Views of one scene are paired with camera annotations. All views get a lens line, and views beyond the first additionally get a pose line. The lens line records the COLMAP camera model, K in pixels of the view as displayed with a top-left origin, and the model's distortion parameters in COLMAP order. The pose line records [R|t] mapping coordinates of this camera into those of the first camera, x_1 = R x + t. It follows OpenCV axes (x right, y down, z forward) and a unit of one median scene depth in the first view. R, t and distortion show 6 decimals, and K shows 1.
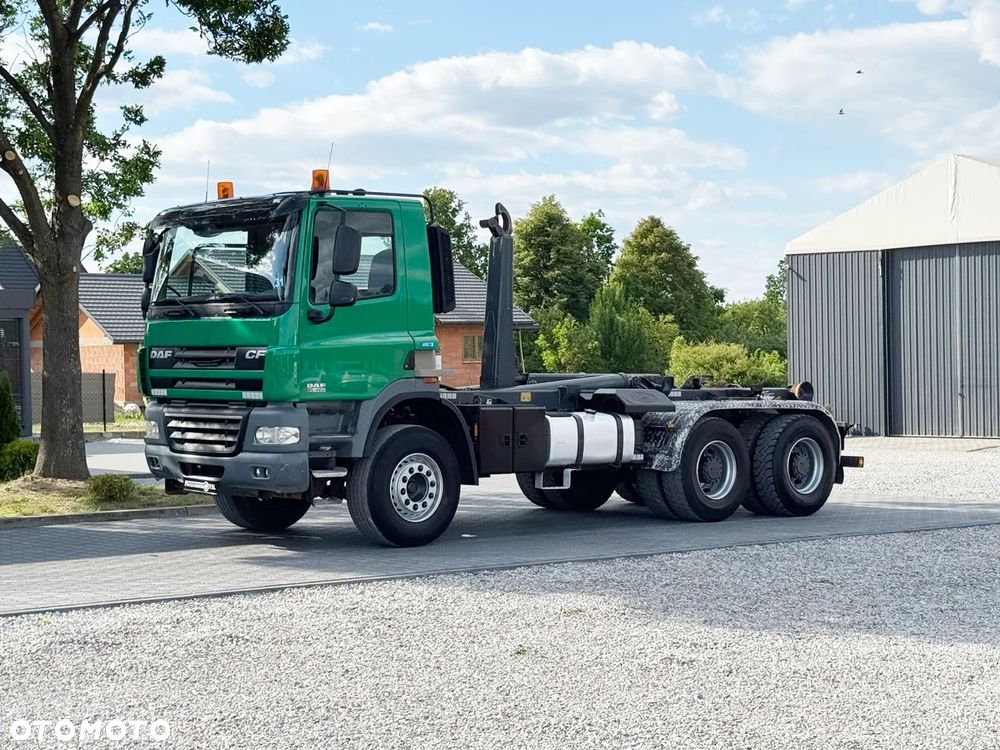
lens RADIAL K [[1845.7, 0, 514.0], [0, 1845.7, 388.4], [0, 0, 1]] dist [0.187801, -0.133597]
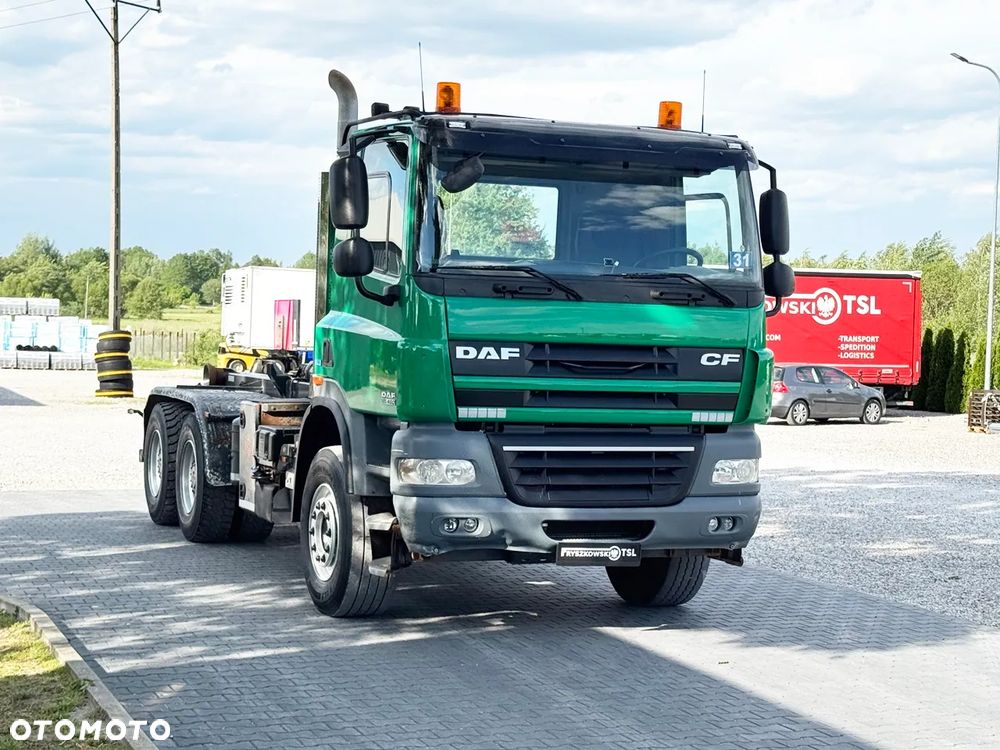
lens RADIAL K [[1856.2, 0, 500.0], [0, 1856.2, 375.0], [0, 0, 1]] dist [0.156585, -0.151741]
pose [[0.333258, -0.016258, 0.942696, -0.754162], [-0.017439, 0.999574, 0.023404, -0.024837], [-0.942675, -0.024240, 0.332832, 0.754475]]
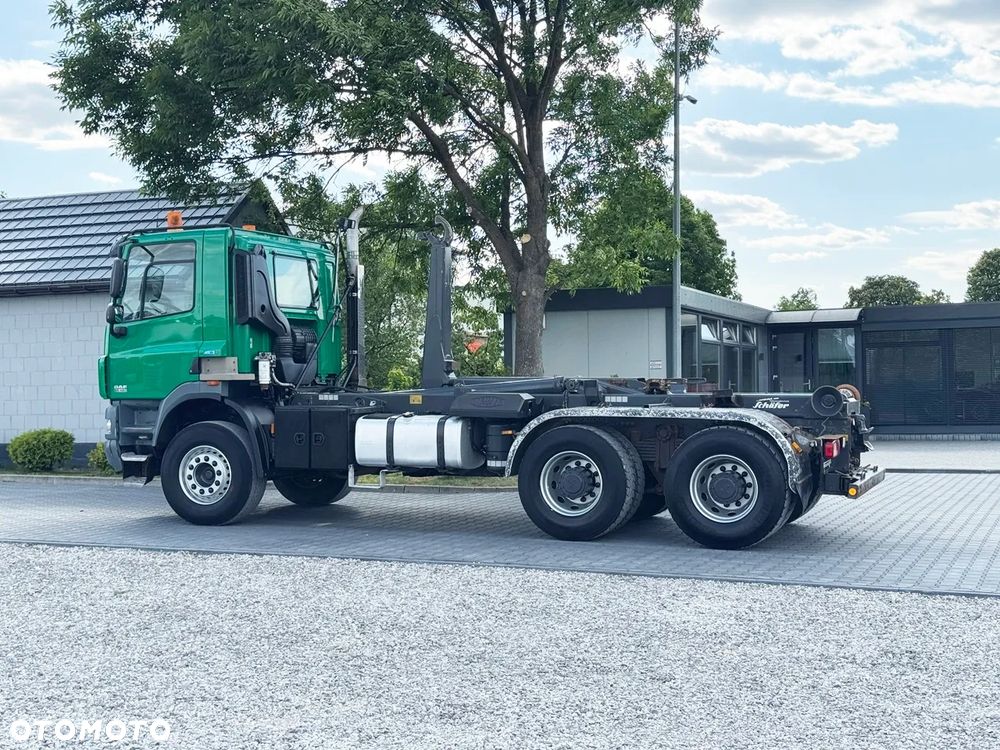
lens RADIAL K [[1449.3, 0, 500.0], [0, 1449.3, 375.0], [0, 0, 1]] dist [0.116615, -0.027729]
pose [[0.456833, 0.000166, -0.889552, 0.792709], [-0.007236, 0.999968, -0.003530, -0.007118], [0.889523, 0.008050, 0.456820, 0.692102]]
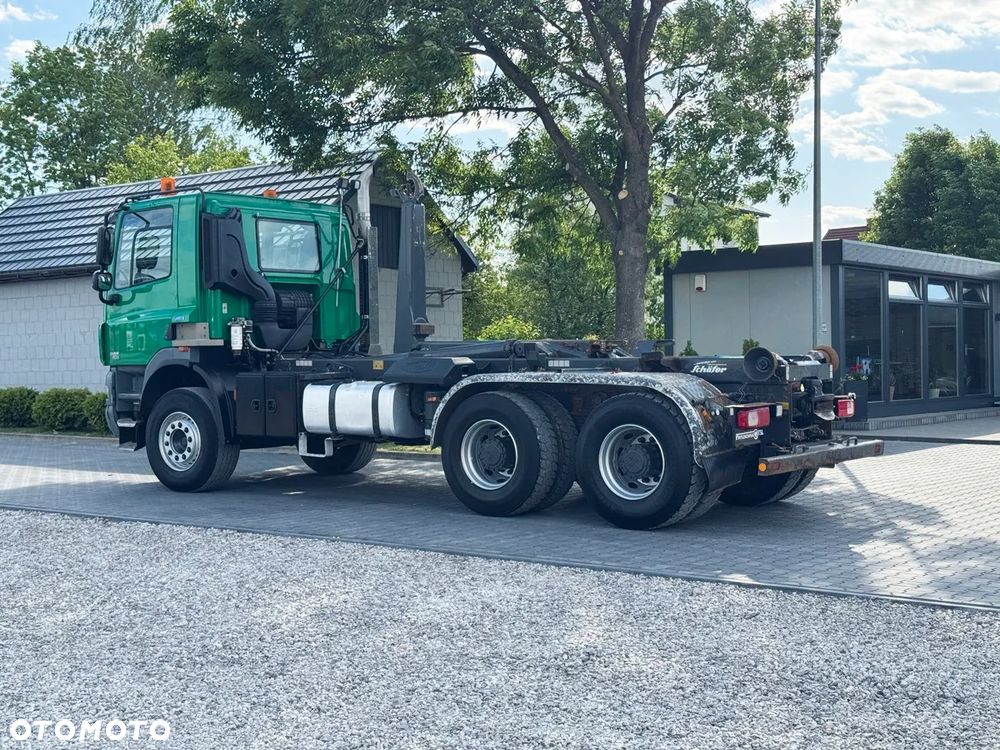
lens RADIAL K [[1449.3, 0, 500.0], [0, 1449.3, 375.0], [0, 0, 1]] dist [0.116615, -0.027729]
pose [[0.199648, 0.017840, -0.979705, 0.825248], [-0.000023, 0.999834, 0.018202, -0.004572], [0.979868, -0.003611, 0.199616, 0.943356]]
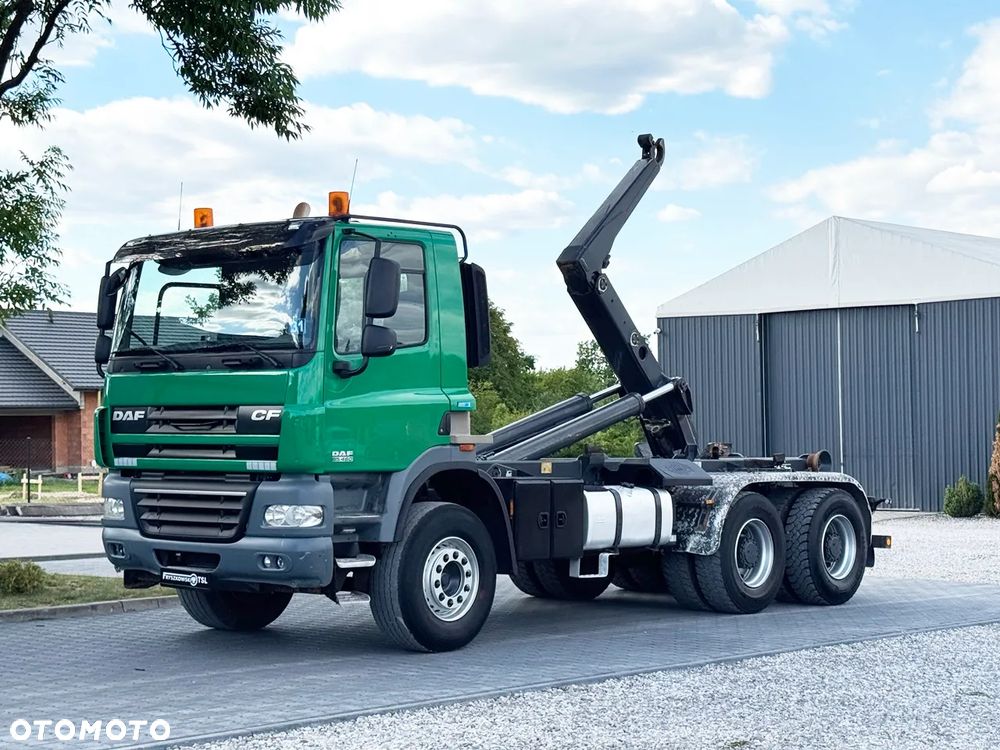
lens RADIAL K [[1856.2, 0, 500.0], [0, 1856.2, 375.0], [0, 0, 1]] dist [0.156585, -0.151741]
pose [[0.993006, 0.006240, 0.117901, -0.119981], [-0.000996, 0.999010, -0.044483, 0.000072], [-0.118061, 0.044054, 0.992029, 0.161825]]
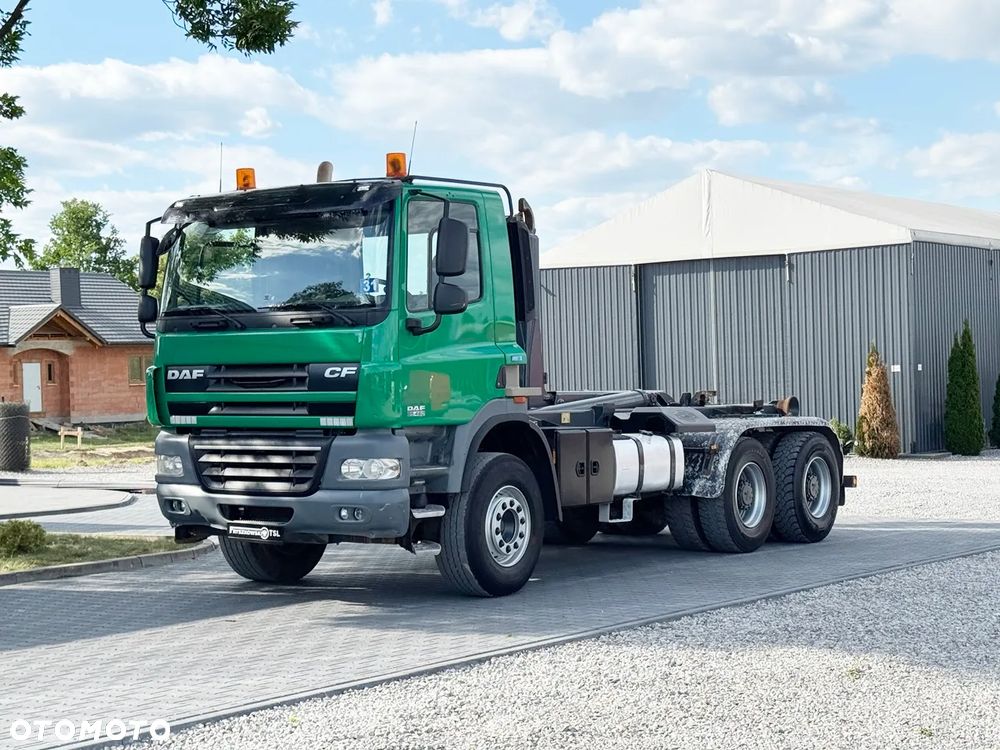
lens RADIAL K [[1845.7, 0, 514.0], [0, 1845.7, 388.4], [0, 0, 1]] dist [0.187801, -0.133597]
pose [[0.973016, -0.014825, 0.230261, -0.228660], [0.017339, 0.999810, -0.008900, -0.002154], [-0.230085, 0.012652, 0.973088, 0.154948]]
